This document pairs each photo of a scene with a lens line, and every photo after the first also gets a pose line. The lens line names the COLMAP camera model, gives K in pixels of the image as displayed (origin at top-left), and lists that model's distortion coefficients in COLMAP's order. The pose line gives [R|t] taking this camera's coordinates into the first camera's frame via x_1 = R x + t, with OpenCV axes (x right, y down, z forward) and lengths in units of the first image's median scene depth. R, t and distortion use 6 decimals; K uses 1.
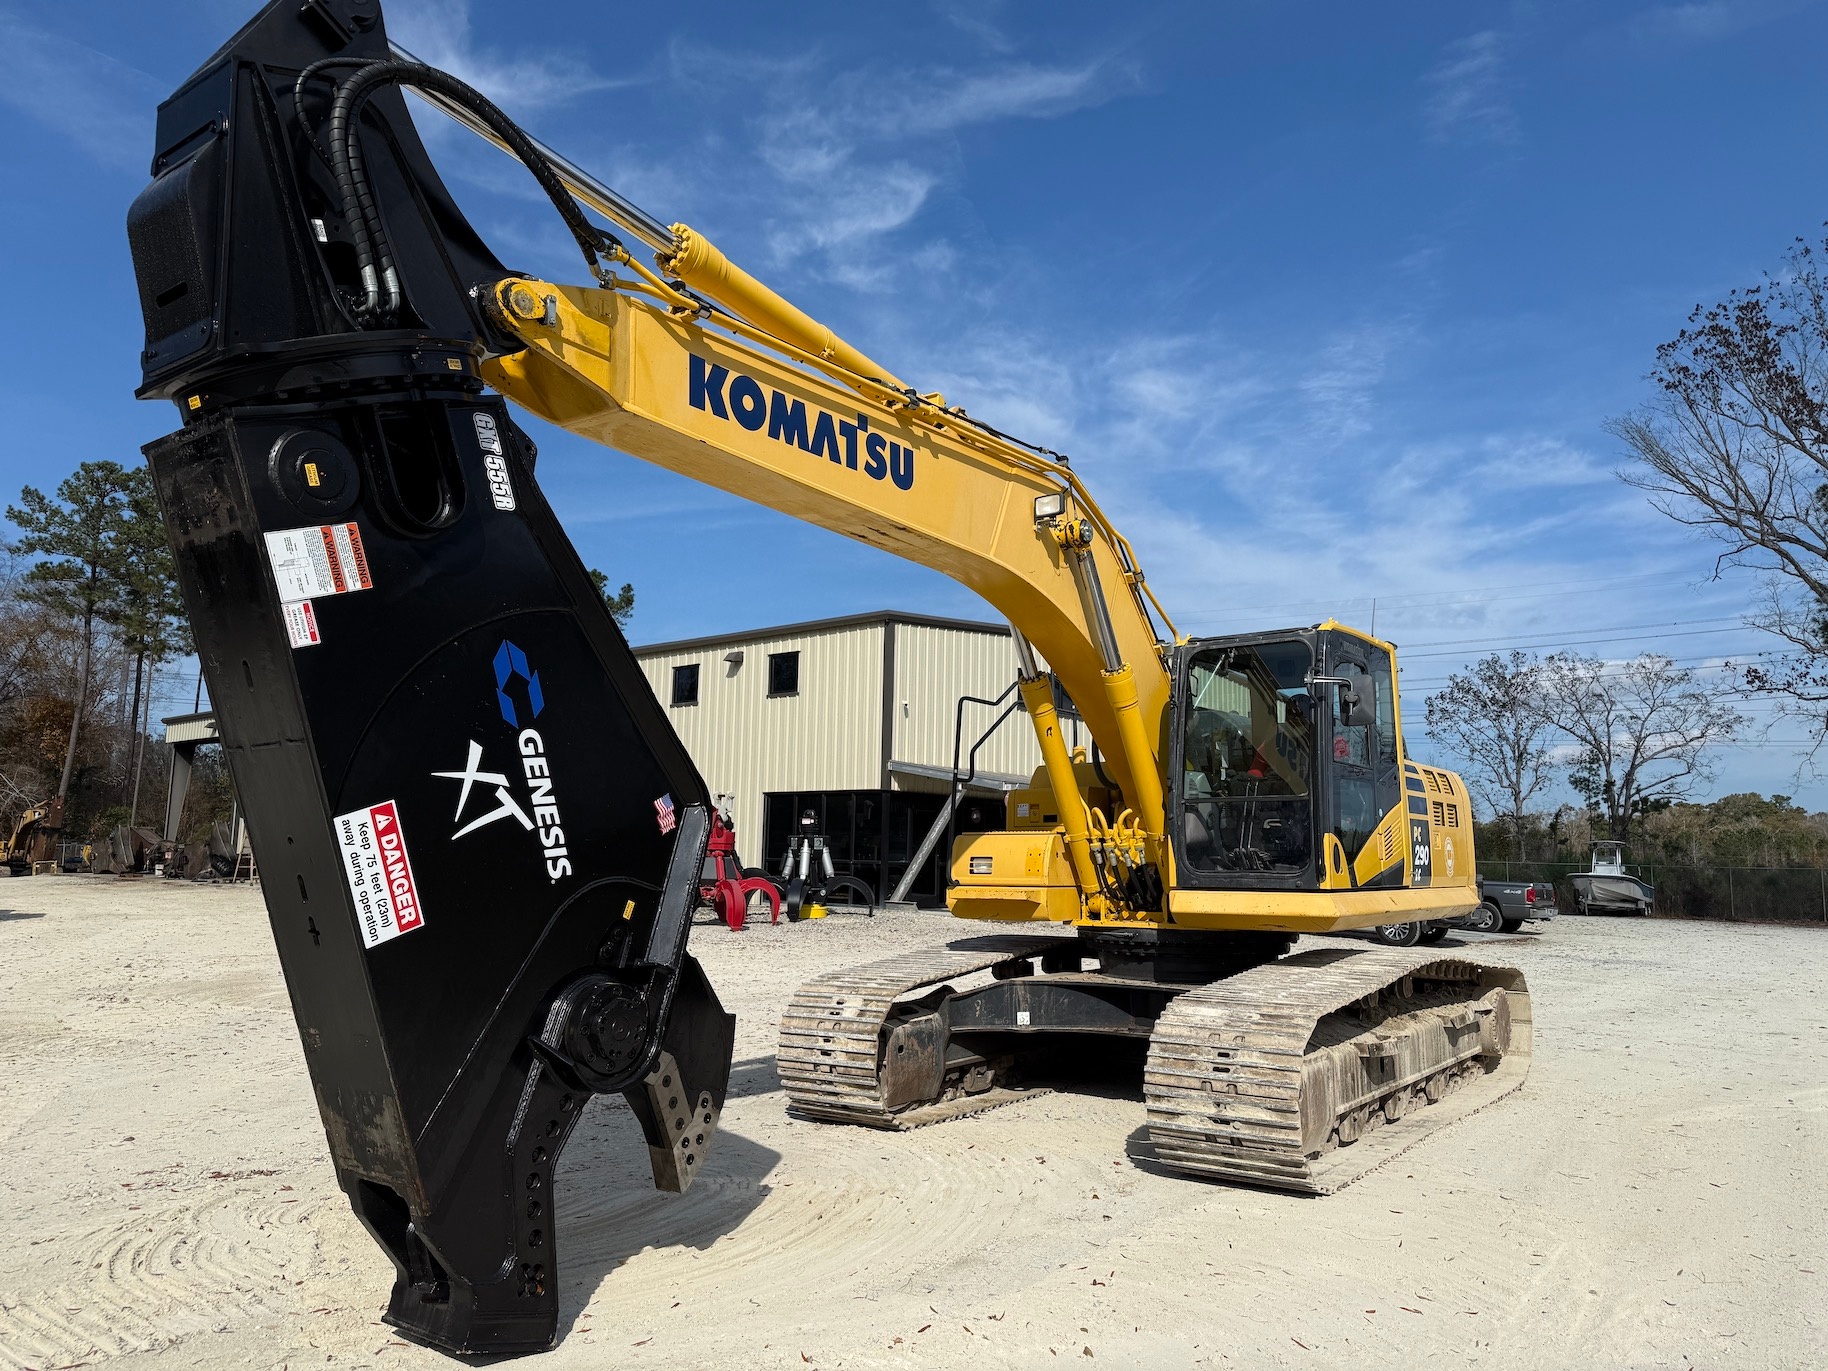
lens RADIAL K [[1279.3, 0, 919.9], [0, 1279.3, 674.8], [0, 0, 1]] dist [0.075947, -0.091342]
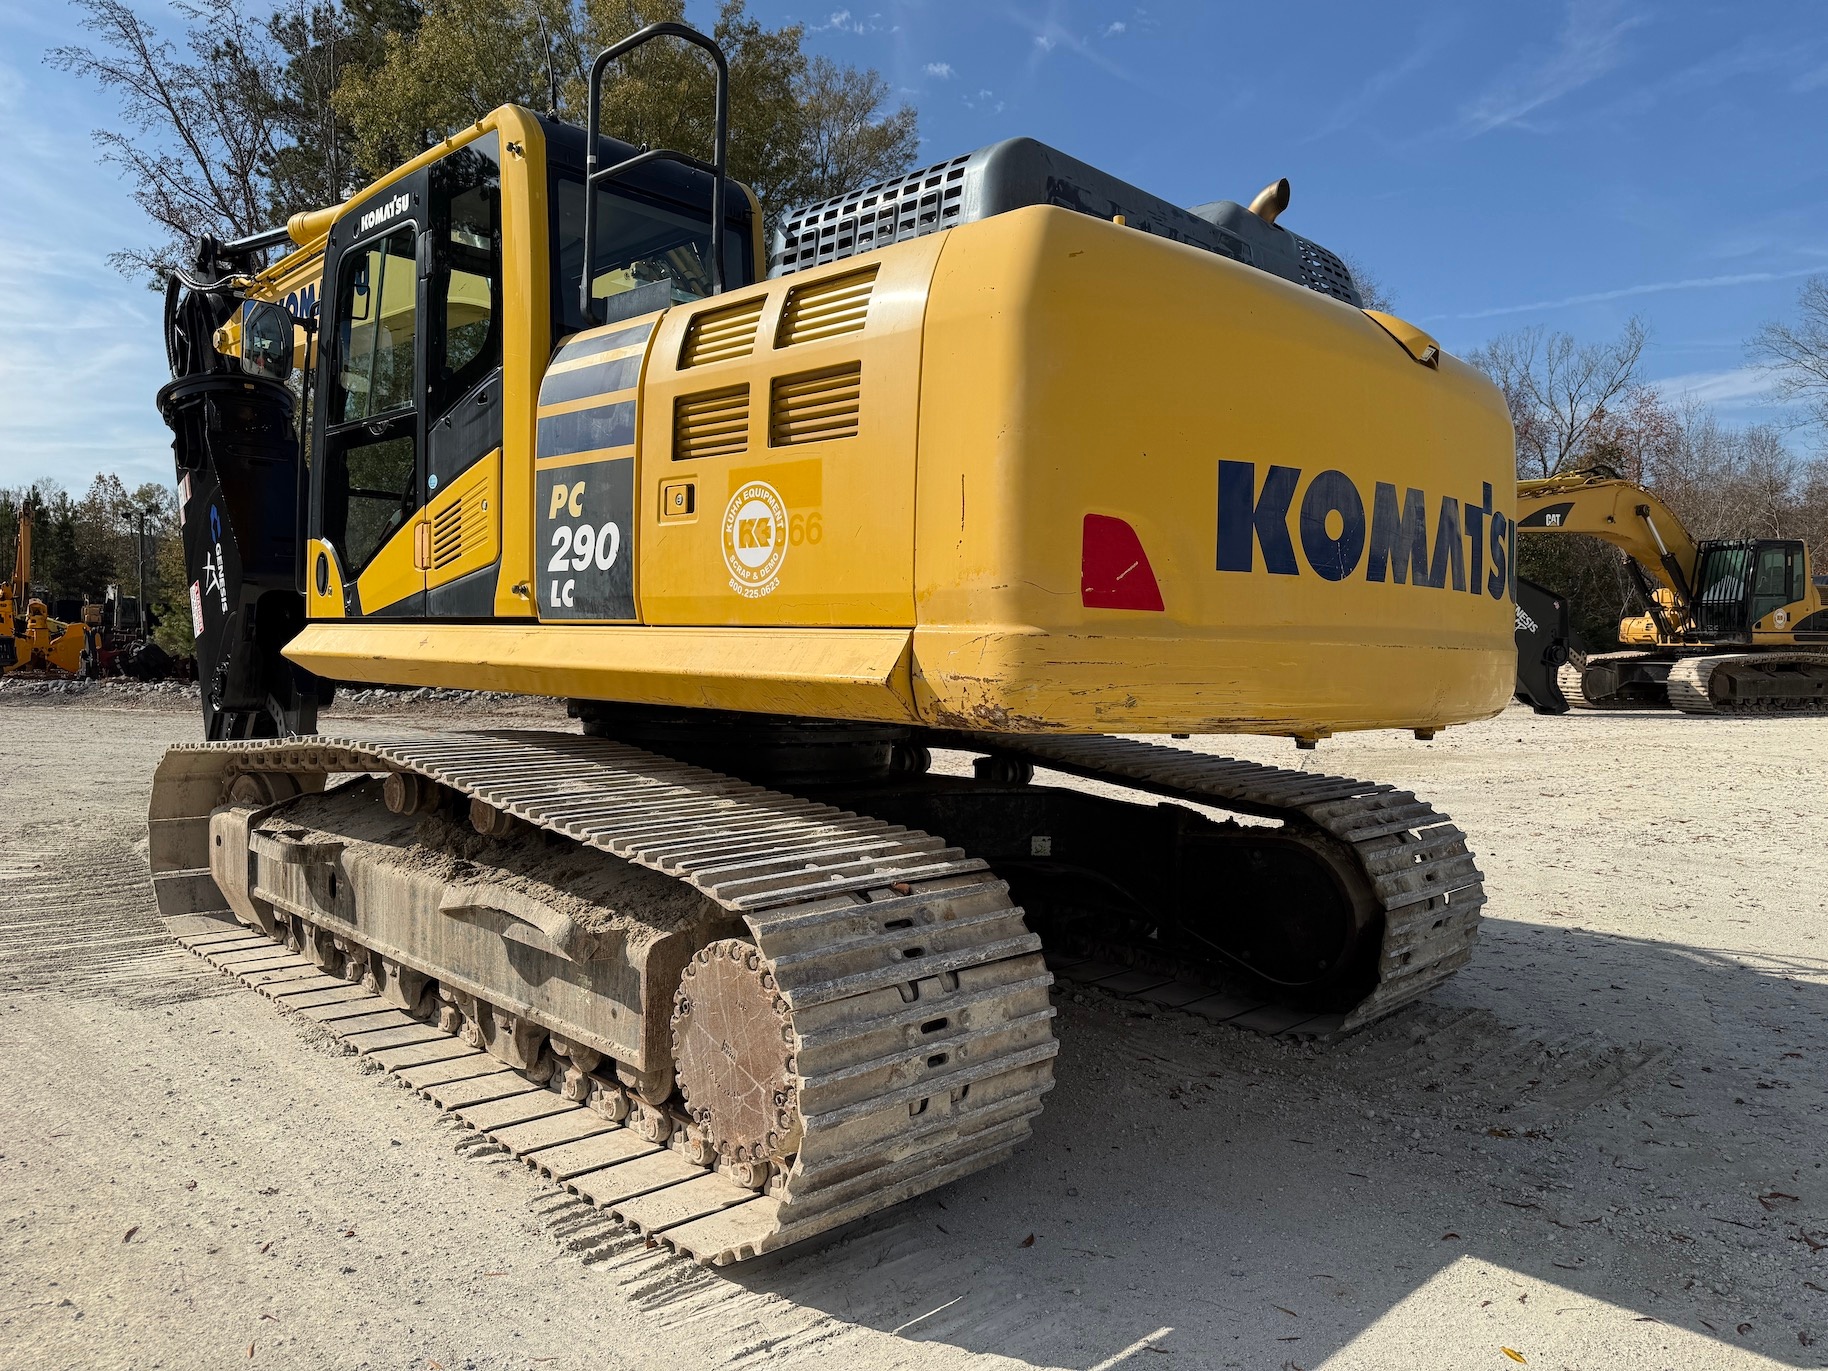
lens RADIAL K [[1279.3, 0, 921.9], [0, 1279.3, 711.9], [0, 0, 1]] dist [0.075947, -0.091342]
pose [[-0.151167, 0.045002, -0.987483, 1.108188], [0.123647, 0.991978, 0.026278, 0.273949], [0.980745, -0.118127, -0.155519, 1.639559]]
